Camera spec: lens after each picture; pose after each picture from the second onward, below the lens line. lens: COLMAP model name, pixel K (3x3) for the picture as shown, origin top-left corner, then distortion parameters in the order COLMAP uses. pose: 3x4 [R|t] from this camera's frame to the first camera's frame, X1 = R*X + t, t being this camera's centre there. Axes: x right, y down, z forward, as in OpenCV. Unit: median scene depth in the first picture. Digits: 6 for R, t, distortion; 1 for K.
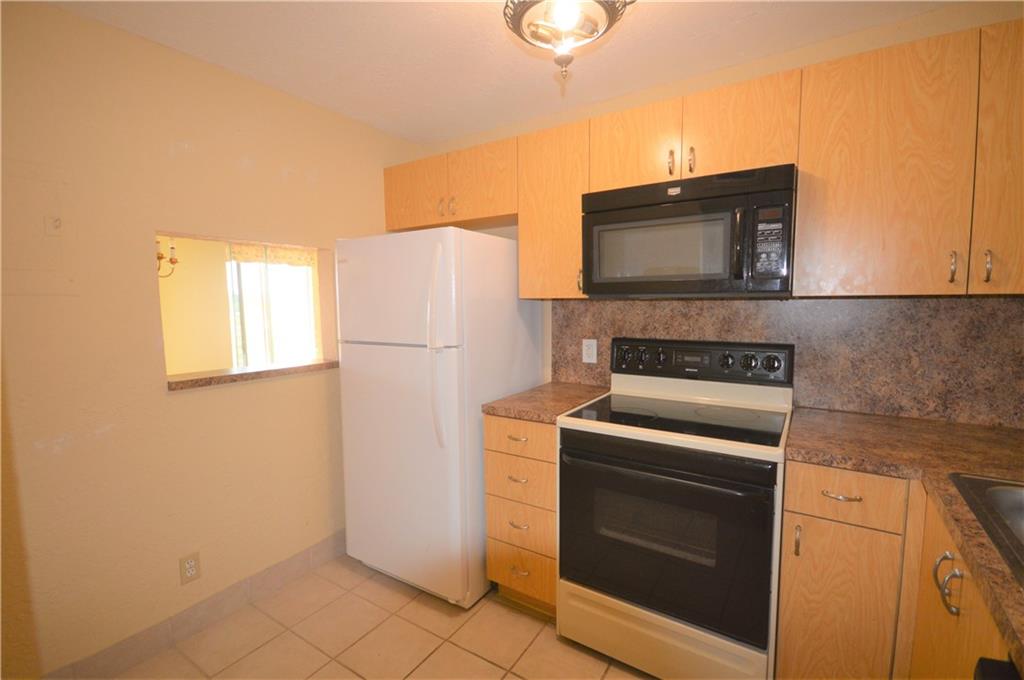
lens RADIAL K [[458.0, 0, 515.1], [0, 458.0, 339.2], [0, 0, 1]] dist [0.002407, -0.006845]
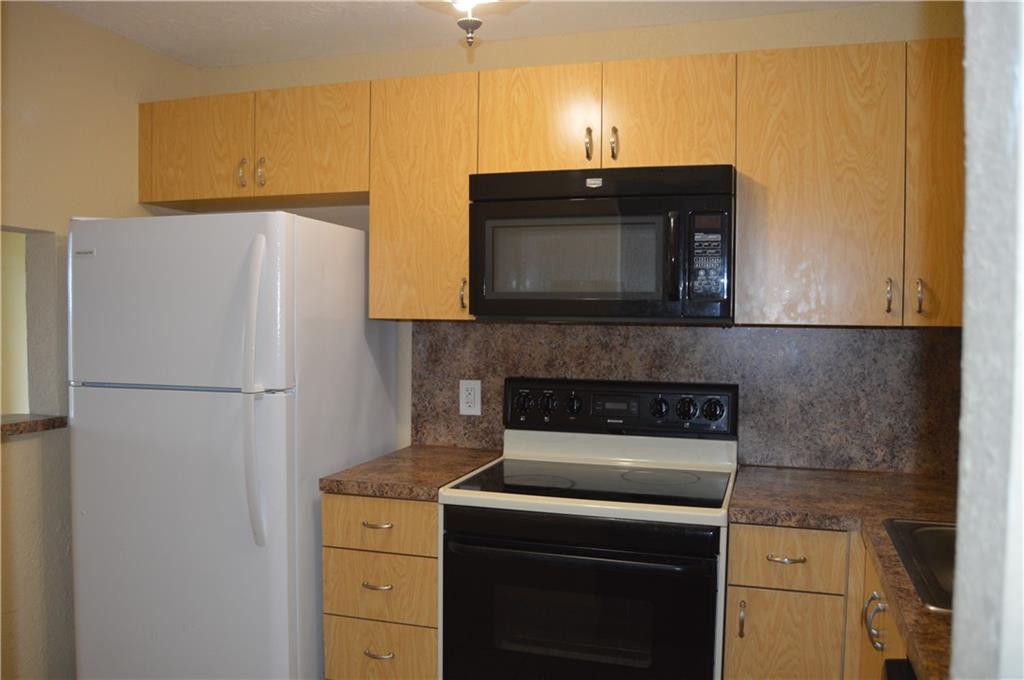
lens RADIAL K [[819.8, 0, 518.7], [0, 819.8, 343.0], [0, 0, 1]] dist [-0.109092, 0.044345]
pose [[0.961748, 0.010419, 0.273737, -0.147074], [0.004117, 0.998614, -0.052474, 0.013180], [-0.273904, 0.051594, 0.960372, -0.262934]]
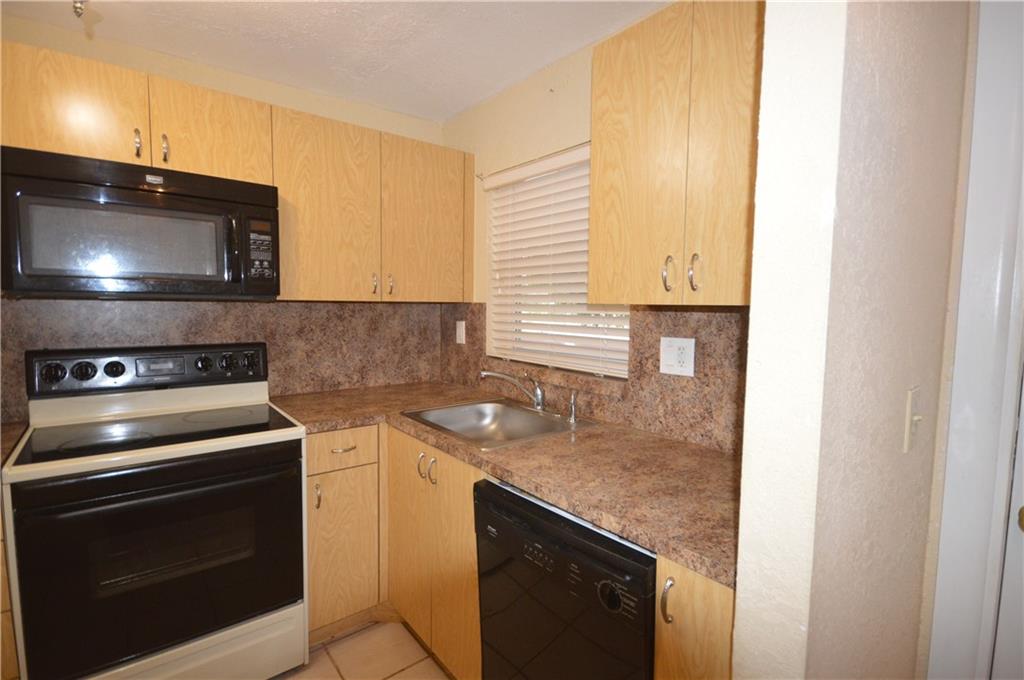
lens RADIAL K [[485.6, 0, 517.7], [0, 485.6, 341.8], [0, 0, 1]] dist [0.003098, -0.003628]
pose [[0.297897, -0.061912, 0.952588, -0.384914], [0.062459, 0.997020, 0.045268, -0.005427], [-0.952553, 0.046012, 0.300876, 0.051646]]
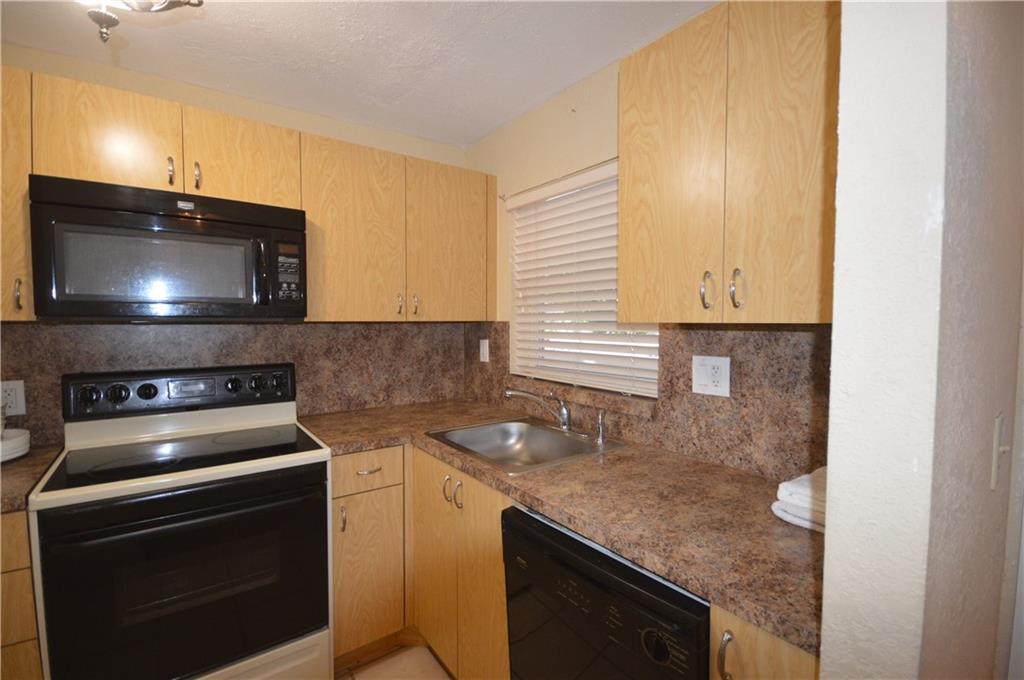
lens RADIAL K [[458.0, 0, 516.4], [0, 458.0, 342.0], [0, 0, 1]] dist [0.002407, -0.006845]
pose [[0.334970, -0.035548, 0.941558, -0.315022], [0.072942, 0.997268, 0.011702, -0.015171], [-0.939401, 0.064759, 0.336648, 0.093783]]
